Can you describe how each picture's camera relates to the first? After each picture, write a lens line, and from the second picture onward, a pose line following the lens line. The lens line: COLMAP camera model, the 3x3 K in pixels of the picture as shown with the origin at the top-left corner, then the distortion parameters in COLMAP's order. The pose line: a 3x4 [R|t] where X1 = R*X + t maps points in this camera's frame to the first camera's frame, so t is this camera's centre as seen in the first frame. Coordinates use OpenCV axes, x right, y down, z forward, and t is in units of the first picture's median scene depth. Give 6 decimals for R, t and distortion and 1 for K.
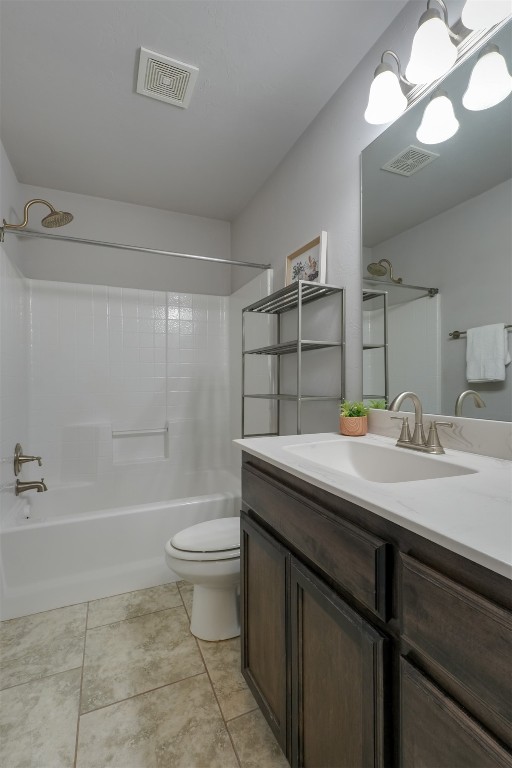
lens RADIAL K [[354.0, 0, 256.0], [0, 354.0, 384.0], [0, 0, 1]] dist [-0.005274, -0.000245]
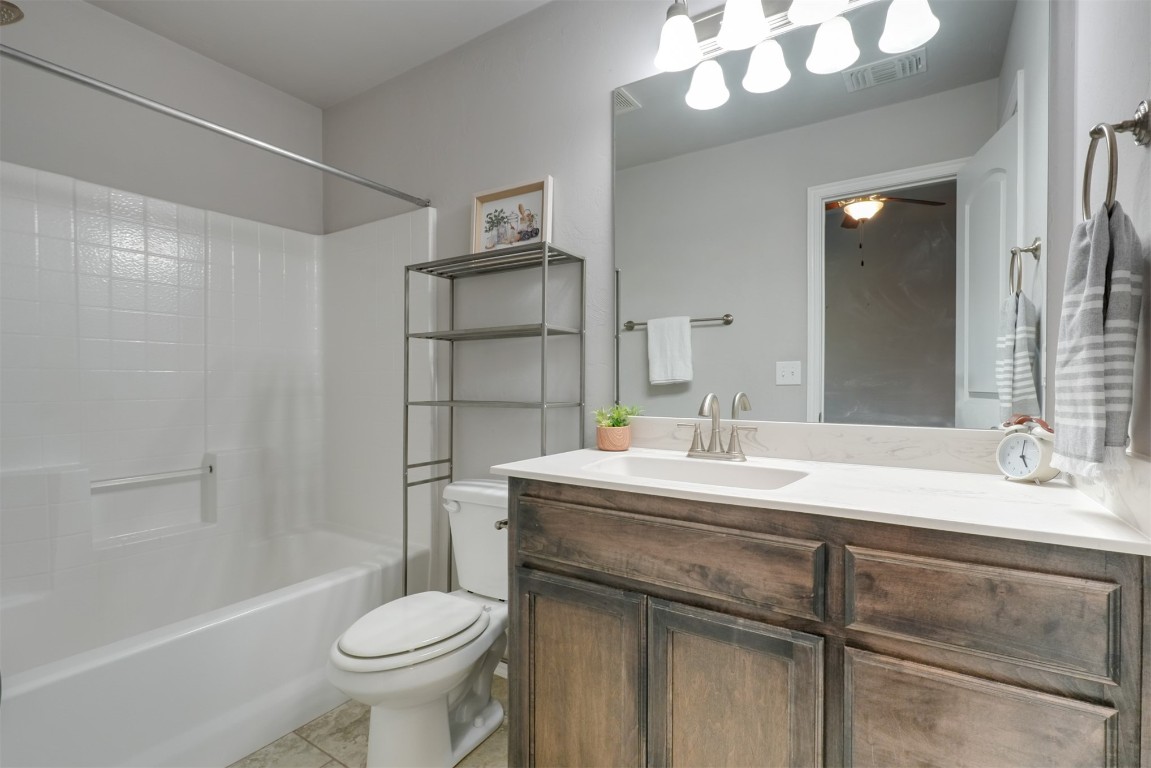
lens RADIAL K [[542.9, 0, 568.0], [0, 542.9, 387.2], [0, 0, 1]] dist [-0.006296, -0.000891]
pose [[0.844400, 0.001322, 0.535711, -0.323294], [-0.002240, 0.999997, 0.001064, 0.003128], [-0.535708, -0.002098, 0.844400, 0.027954]]
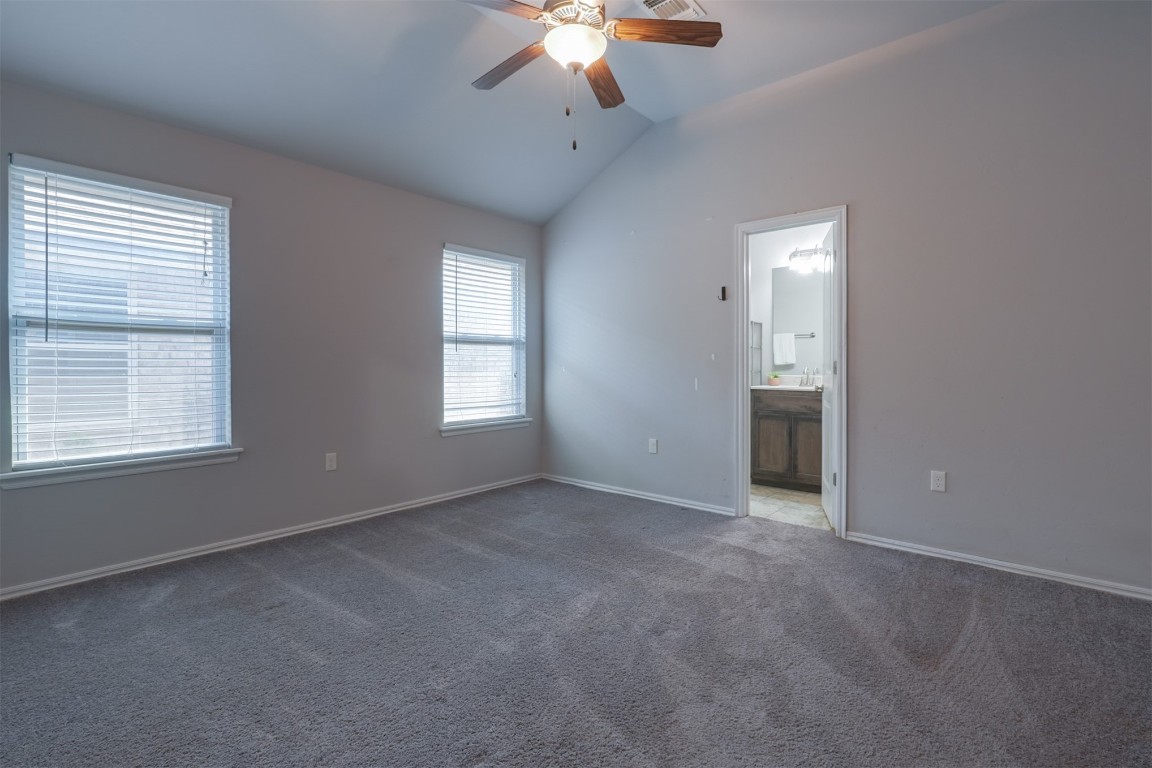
lens RADIAL K [[531.0, 0, 575.0], [0, 531.0, 381.4], [0, 0, 1]] dist [-0.005274, -0.000245]
pose [[0.909205, -0.006345, 0.416300, -1.803908], [-0.003701, 0.999721, 0.023322, 0.023753], [-0.416332, -0.022746, 0.908928, -1.276253]]
